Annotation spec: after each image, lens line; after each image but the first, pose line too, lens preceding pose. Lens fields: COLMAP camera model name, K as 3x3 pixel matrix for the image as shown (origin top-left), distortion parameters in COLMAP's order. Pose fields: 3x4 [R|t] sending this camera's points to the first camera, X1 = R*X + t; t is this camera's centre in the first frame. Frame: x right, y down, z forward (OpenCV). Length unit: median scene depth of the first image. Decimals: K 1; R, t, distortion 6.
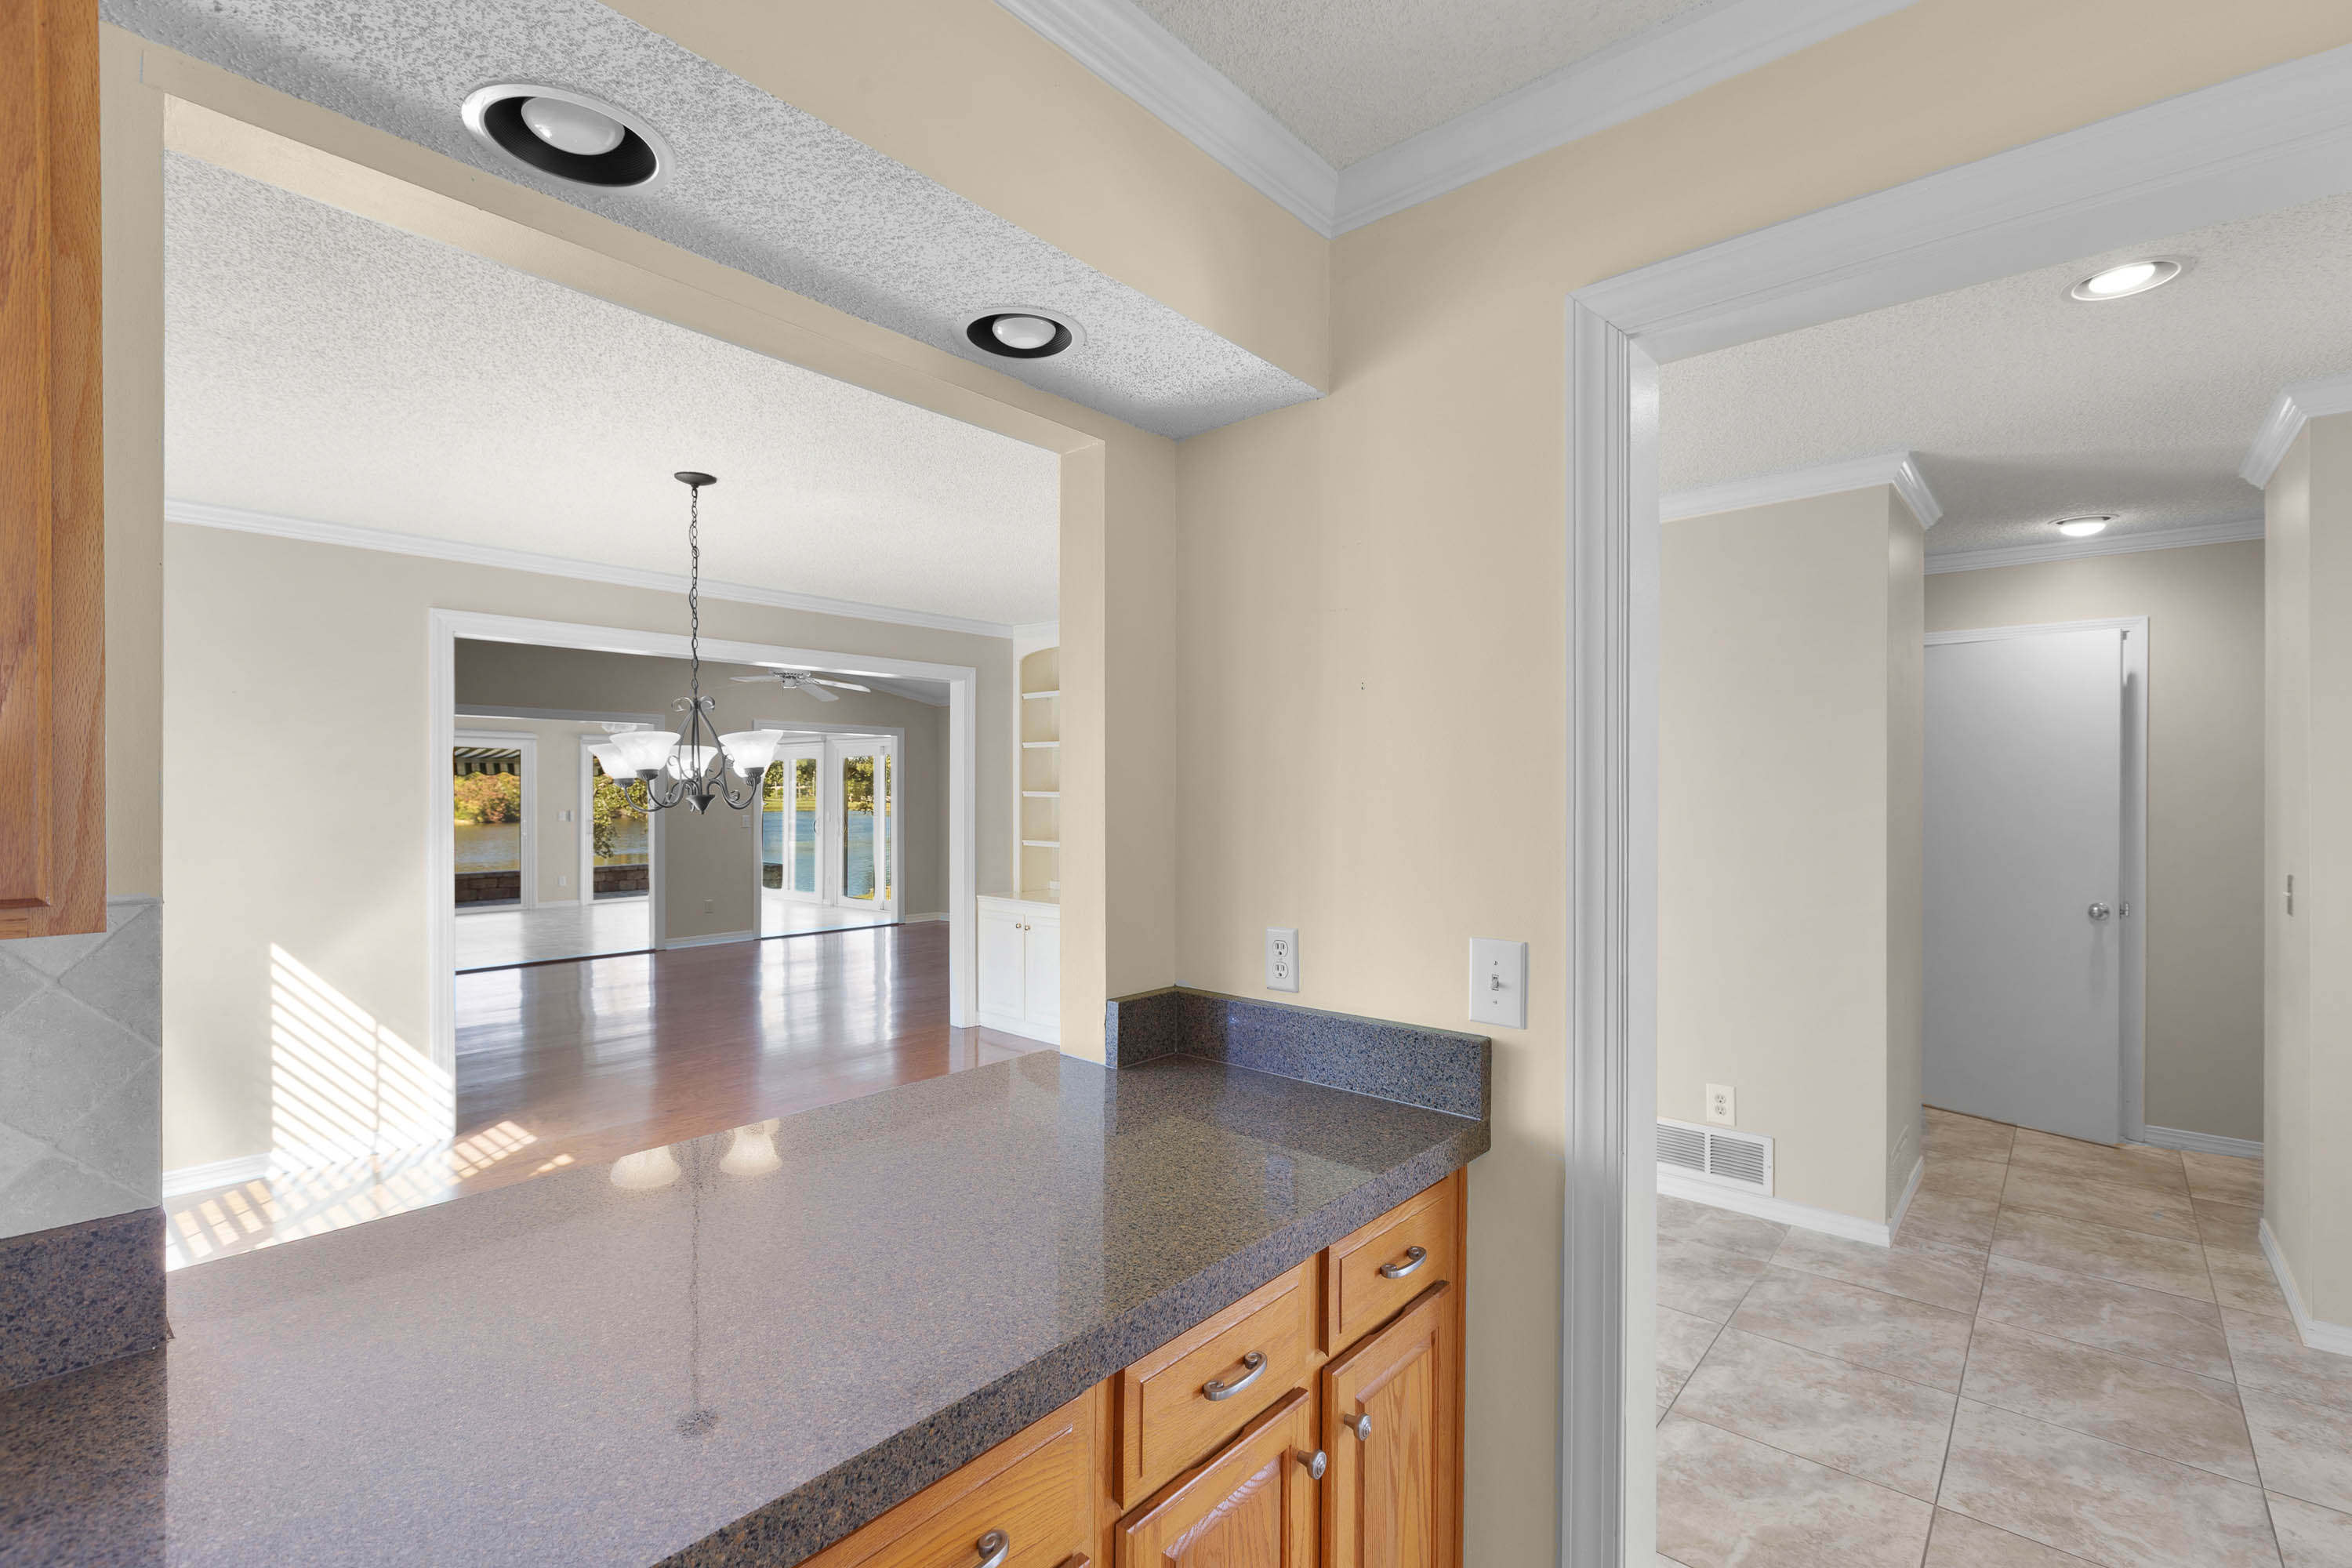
lens RADIAL K [[1049.5, 0, 1188.9], [0, 1049.5, 800.5], [0, 0, 1]] dist [-0.002768, -0.000526]
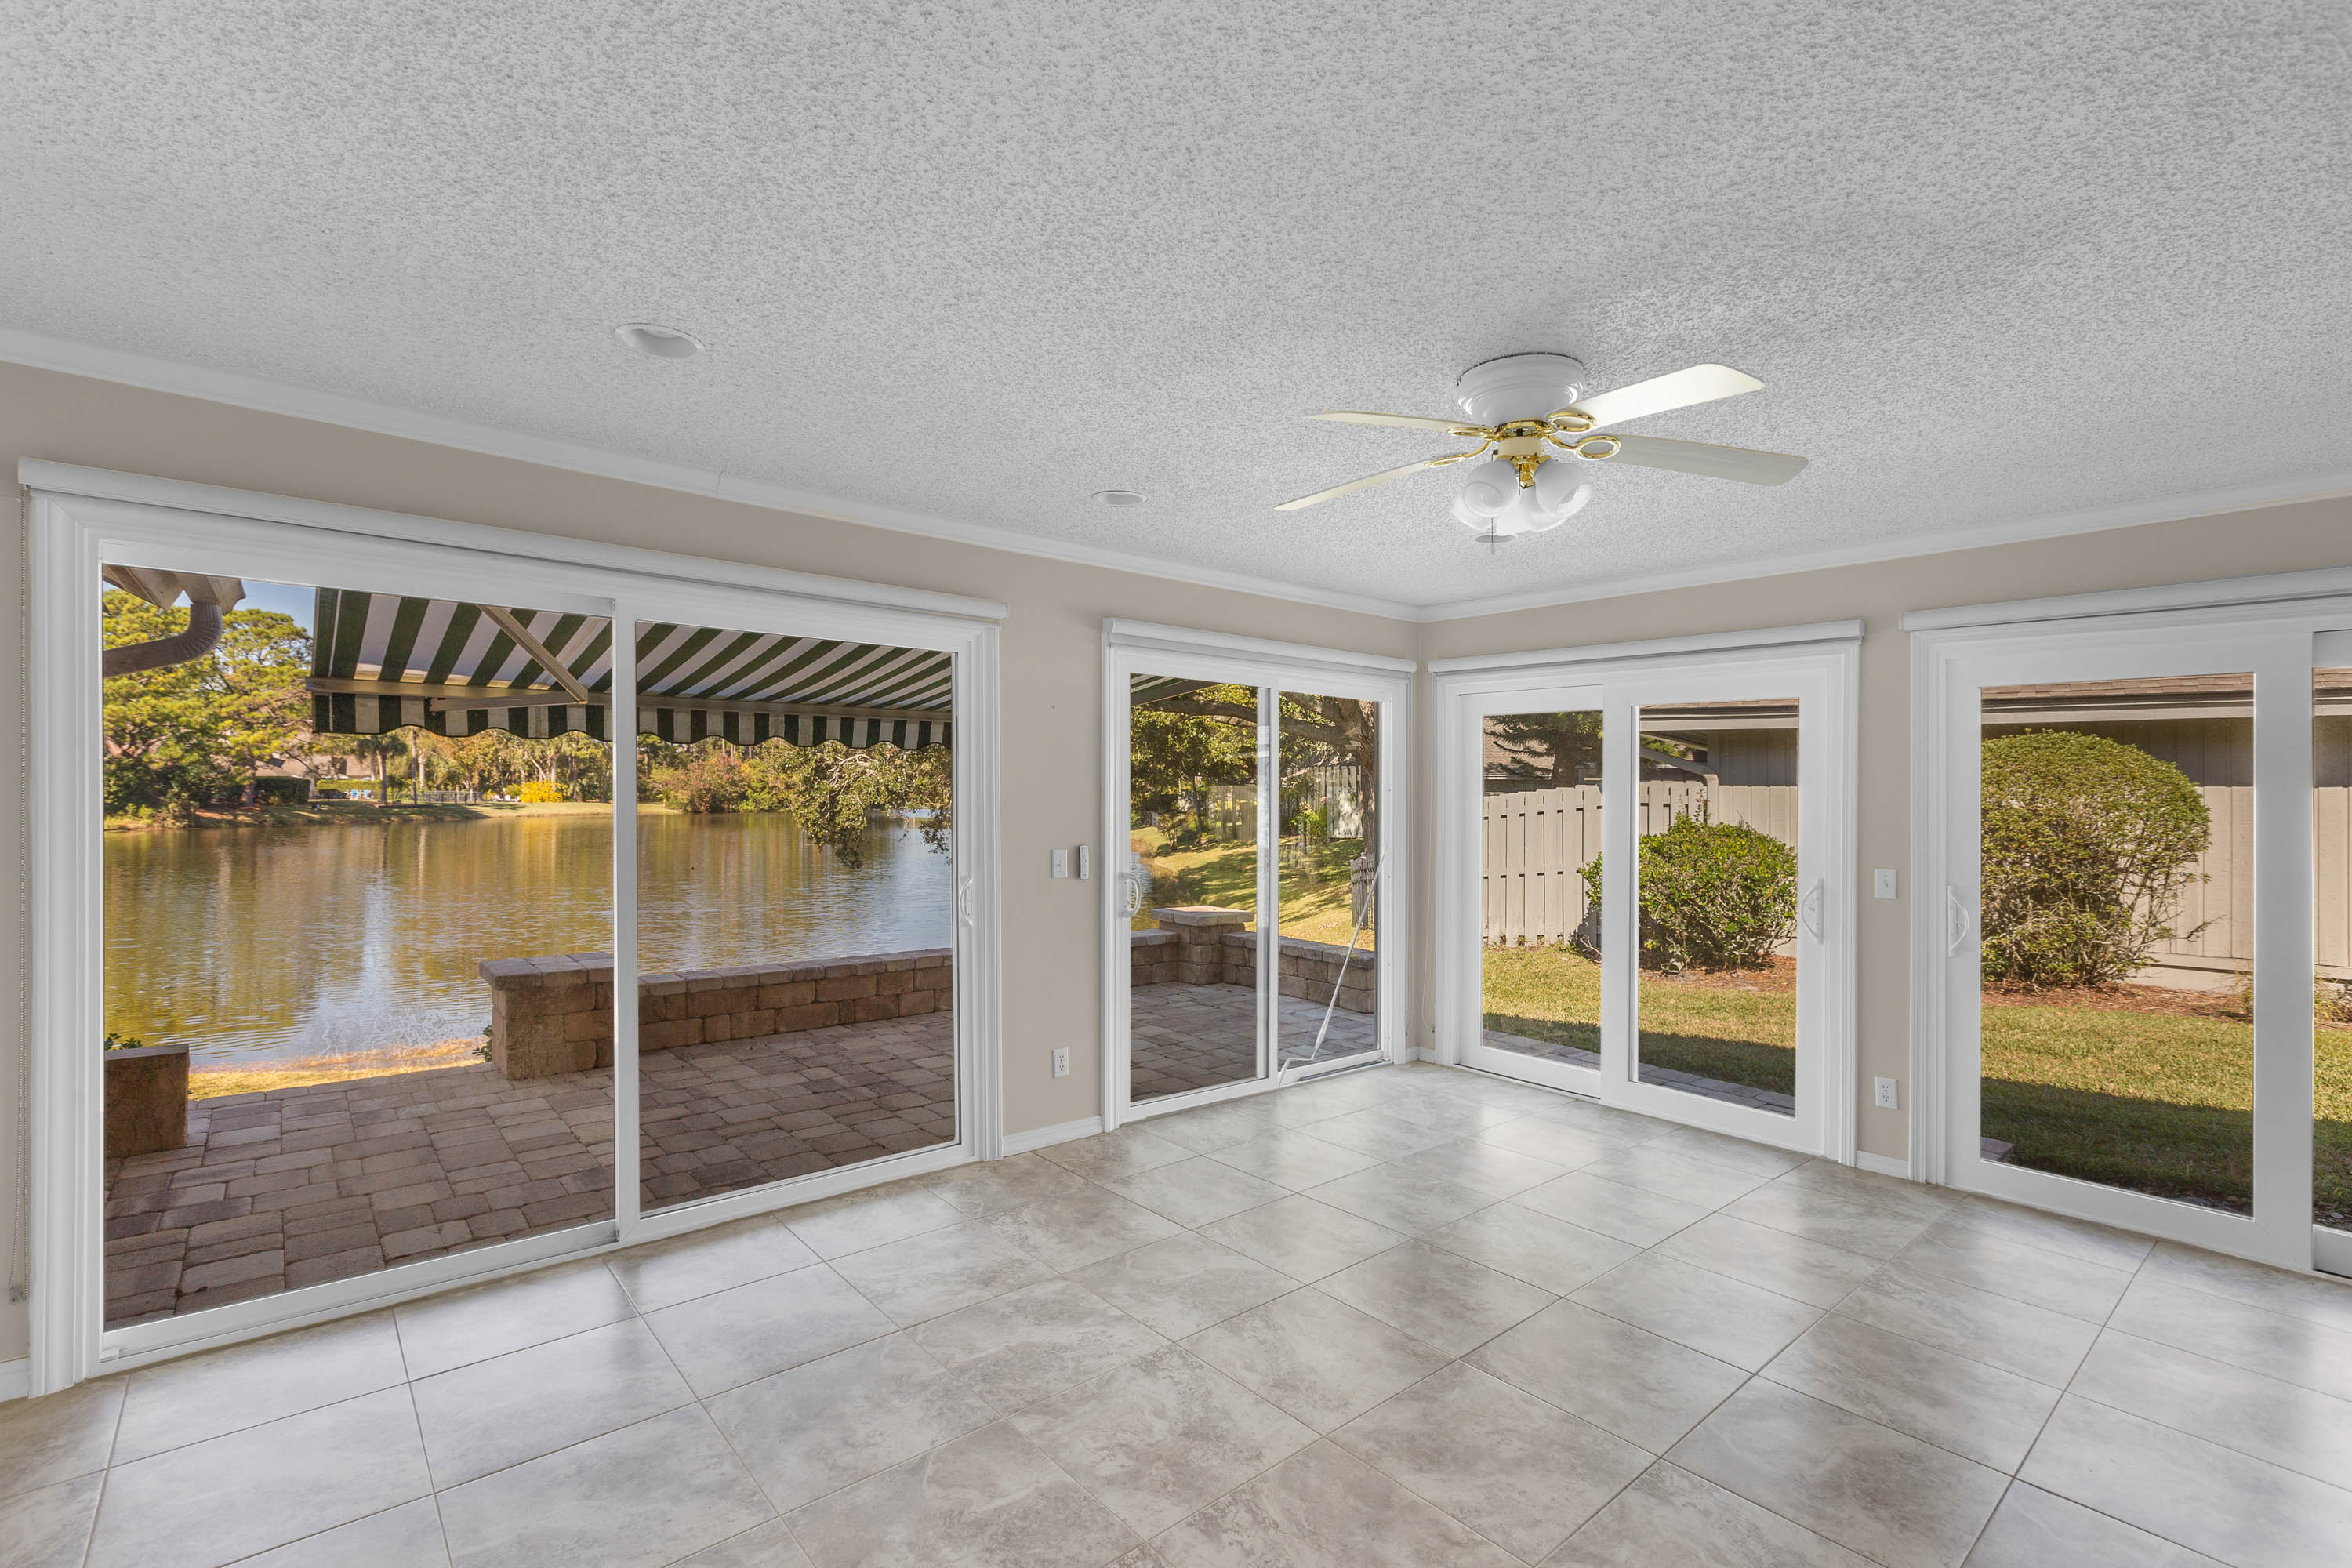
lens RADIAL K [[1049.5, 0, 1160.4], [0, 1049.5, 789.8], [0, 0, 1]] dist [-0.002768, -0.000526]
pose [[0.985744, 0.012850, -0.167762, -0.445679], [-0.014030, 0.999884, -0.005851, -0.006223], [0.167667, 0.008121, 0.985810, 0.591652]]
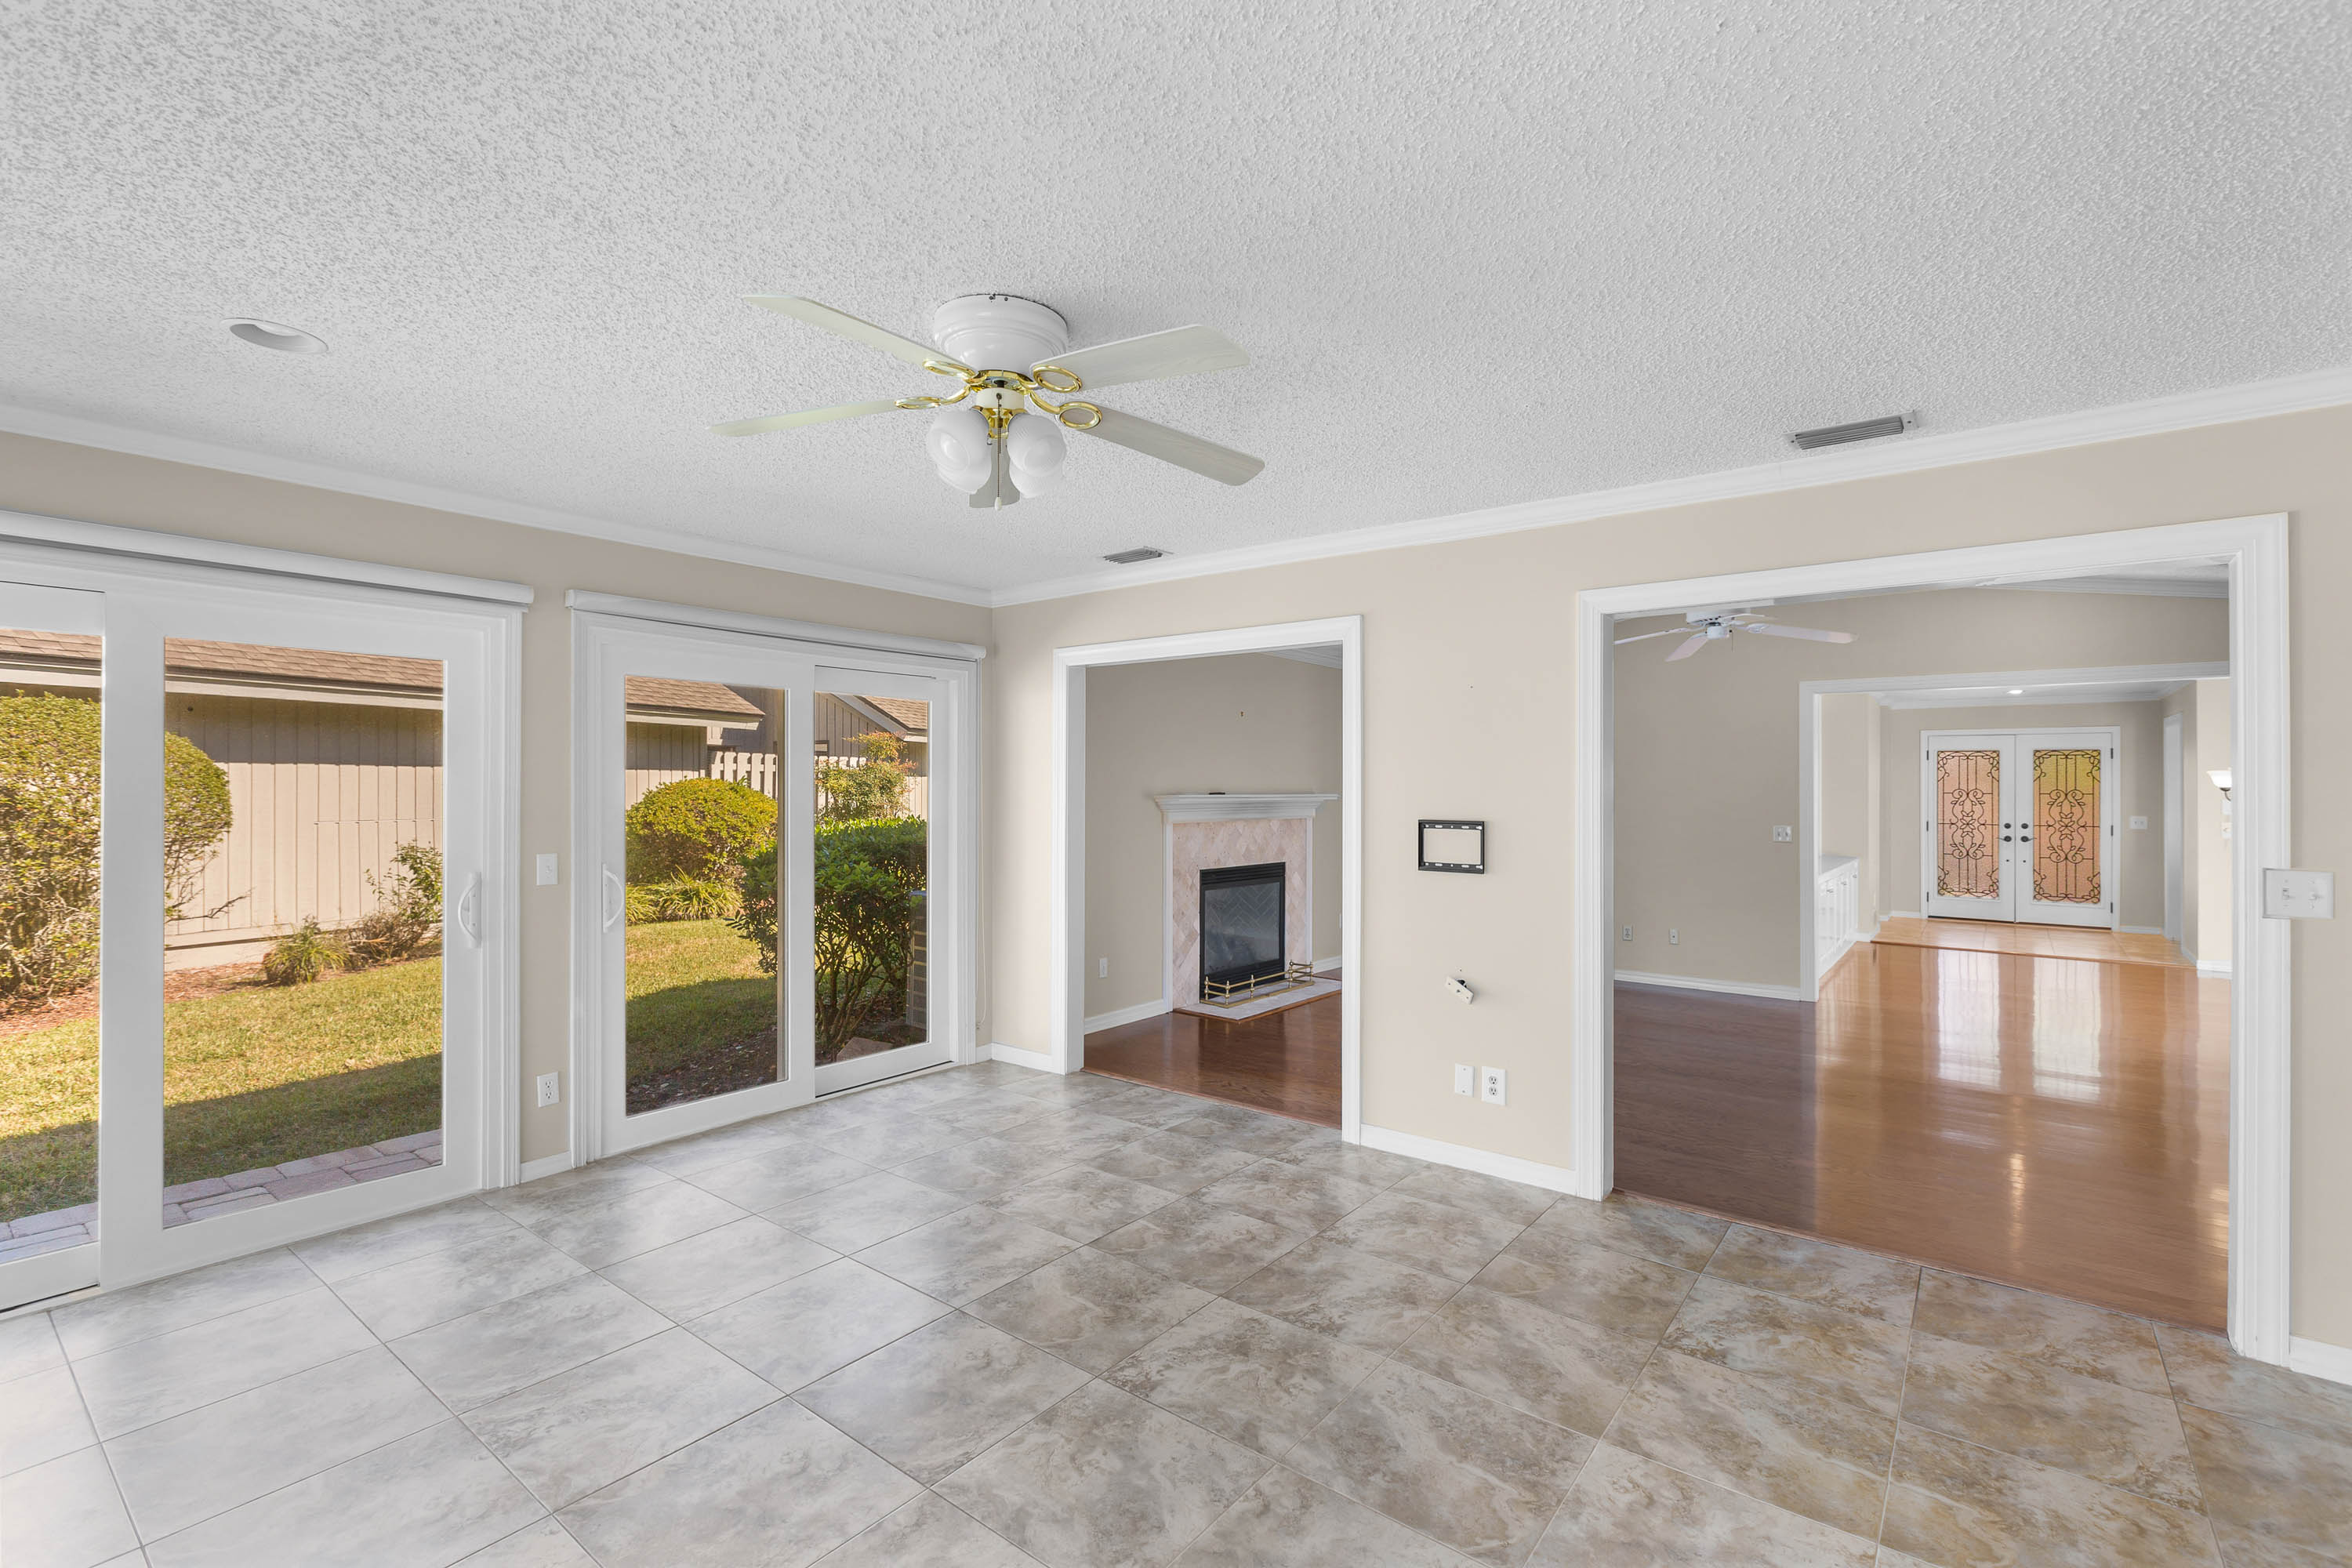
lens RADIAL K [[1049.5, 0, 1161.2], [0, 1049.5, 773.9], [0, 0, 1]] dist [-0.002768, -0.000526]
pose [[-0.030583, 0.011940, 0.999461, -0.568495], [-0.000004, 0.999929, -0.011945, -0.006618], [-0.999532, -0.000369, -0.030580, 0.748414]]
